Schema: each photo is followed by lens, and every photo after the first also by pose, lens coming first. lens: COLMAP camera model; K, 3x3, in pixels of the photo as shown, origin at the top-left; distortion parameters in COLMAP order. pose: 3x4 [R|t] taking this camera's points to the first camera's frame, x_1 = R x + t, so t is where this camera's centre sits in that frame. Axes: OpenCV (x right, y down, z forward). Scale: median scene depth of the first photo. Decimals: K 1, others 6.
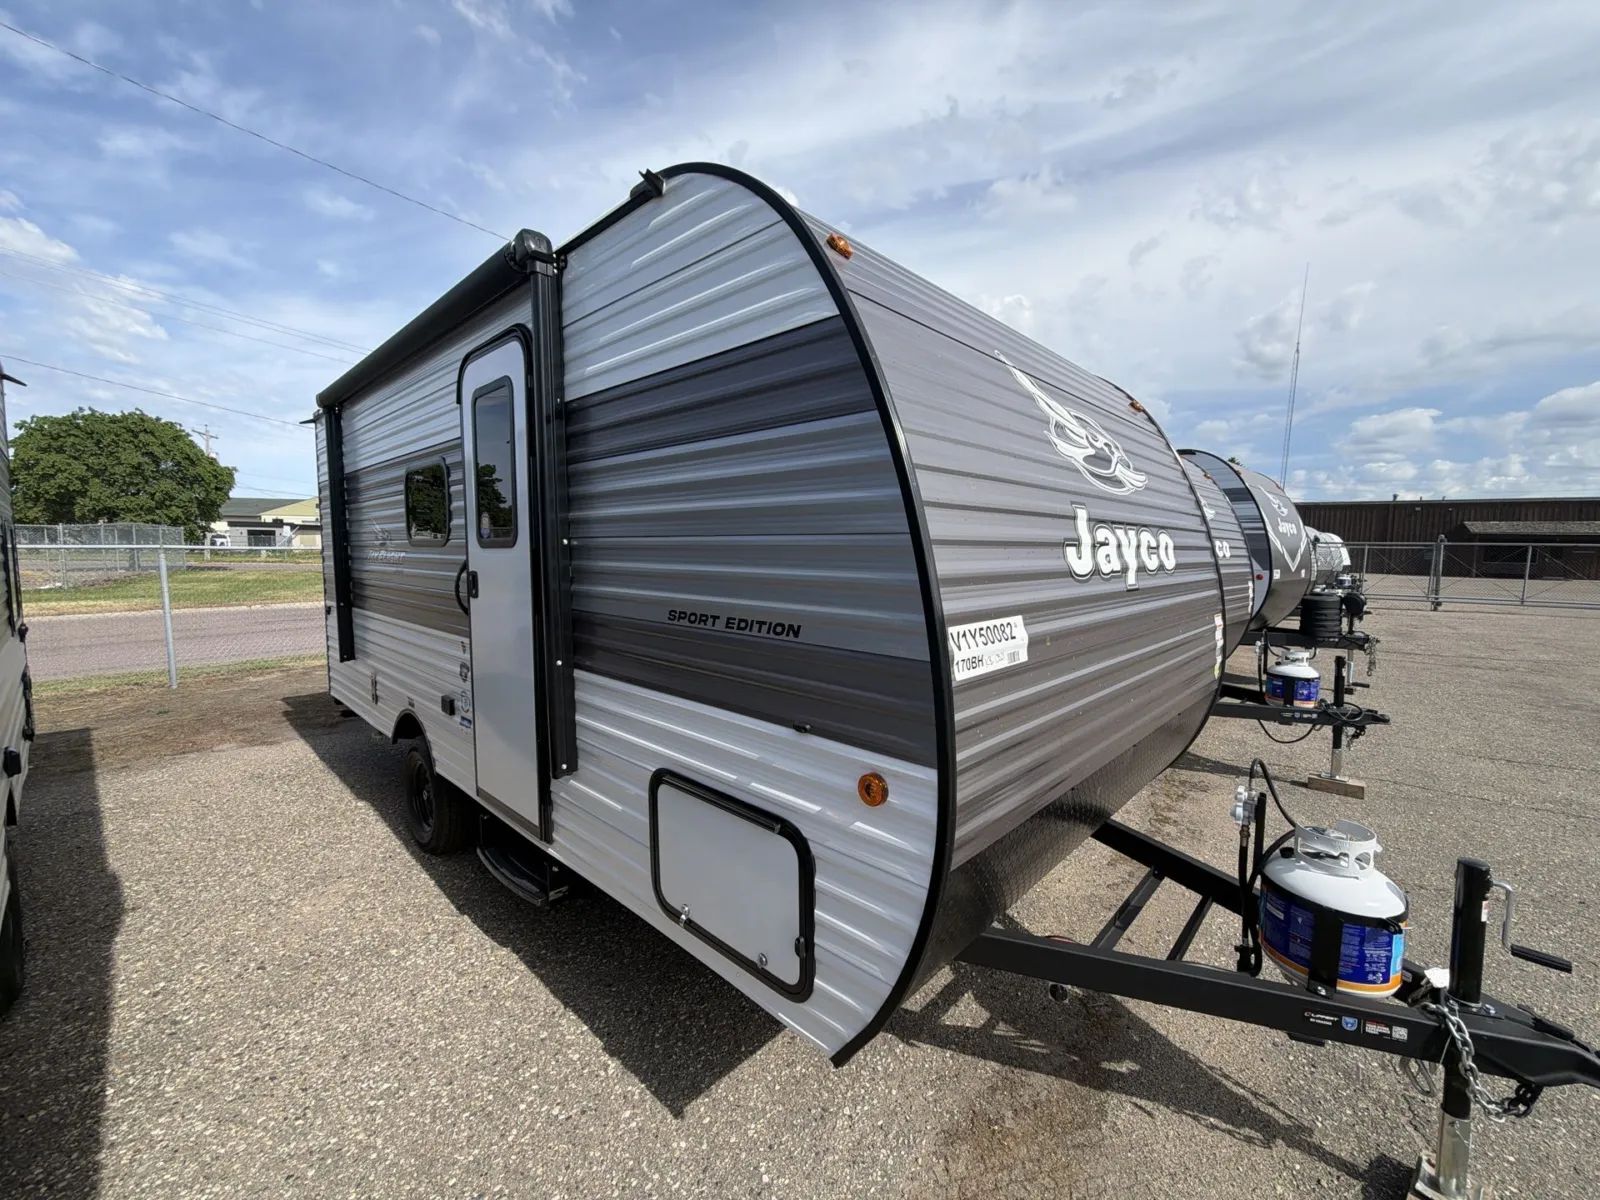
lens RADIAL K [[628.2, 0, 822.2], [0, 628.2, 608.2], [0, 0, 1]] dist [-0.028313, 0.001487]
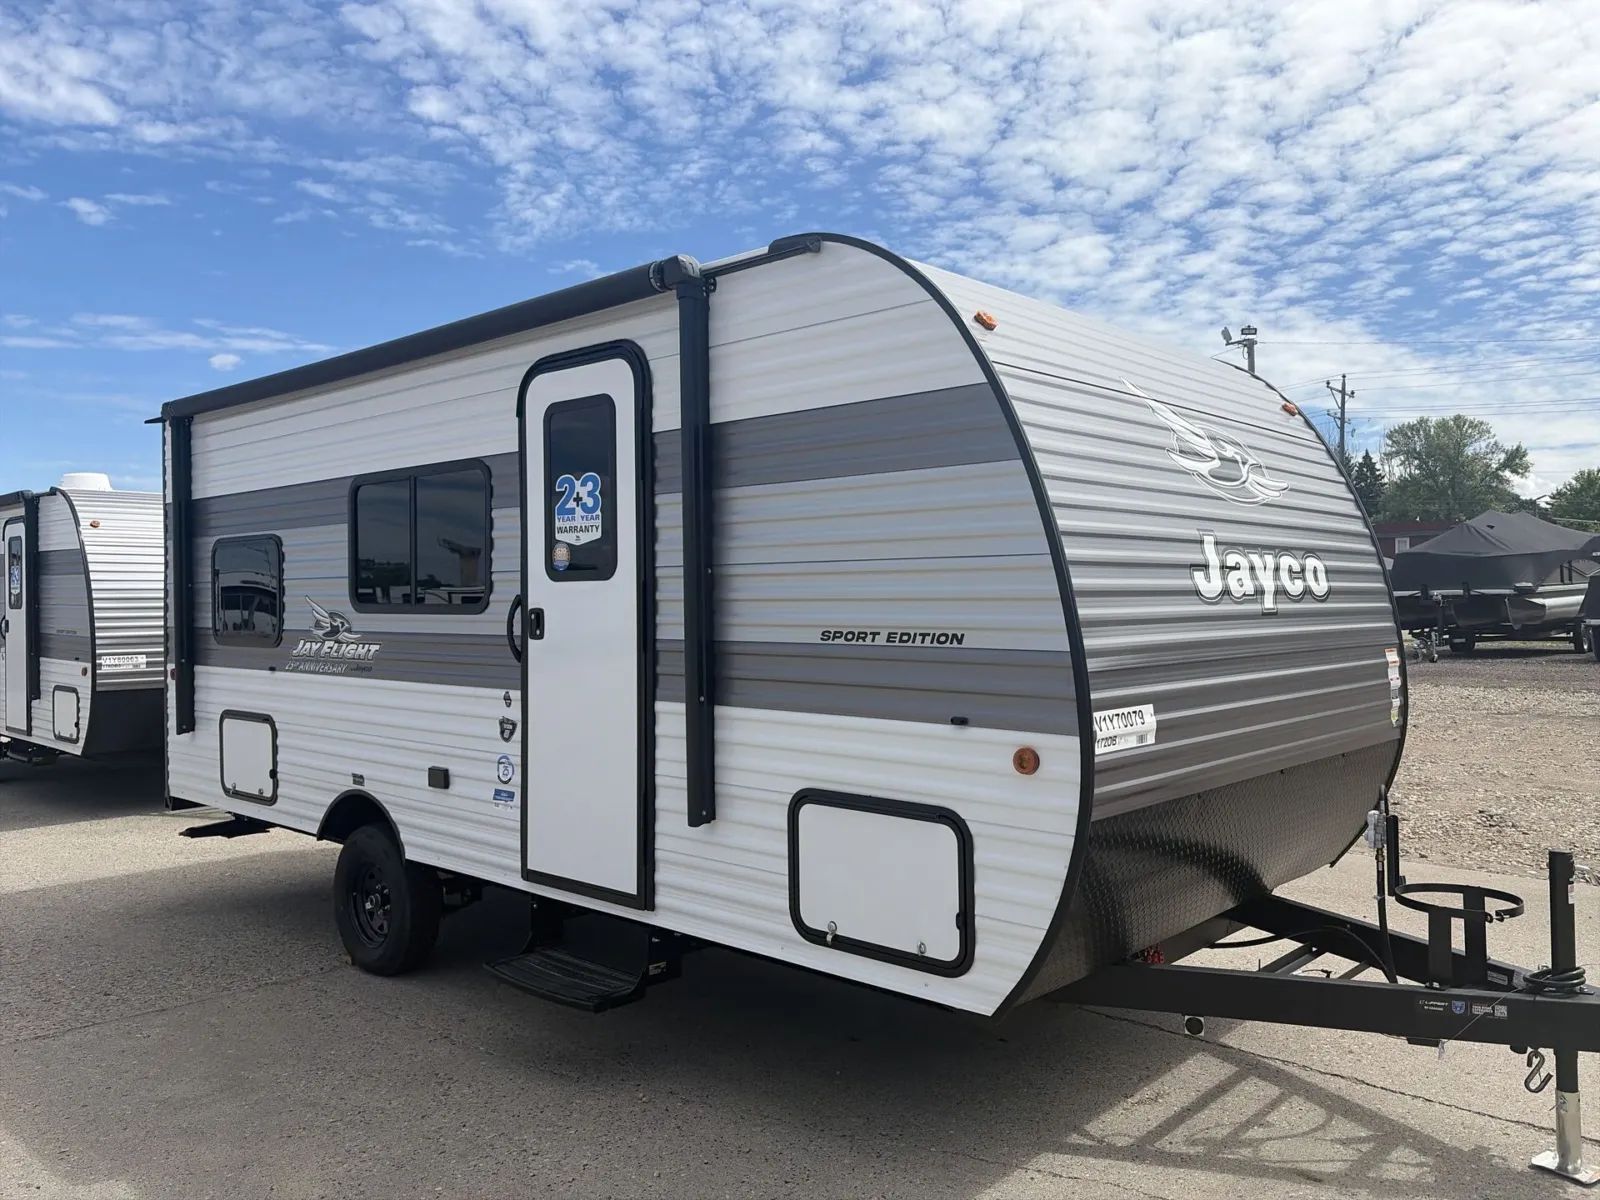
lens RADIAL K [[1223.3, 0, 807.3], [0, 1223.3, 608.5], [0, 0, 1]] dist [-0.030511, -0.017399]
pose [[0.999961, -0.007810, -0.004160, -0.276735], [0.007452, 0.996770, -0.079962, 0.140525], [0.004771, 0.079928, 0.996789, -1.167459]]
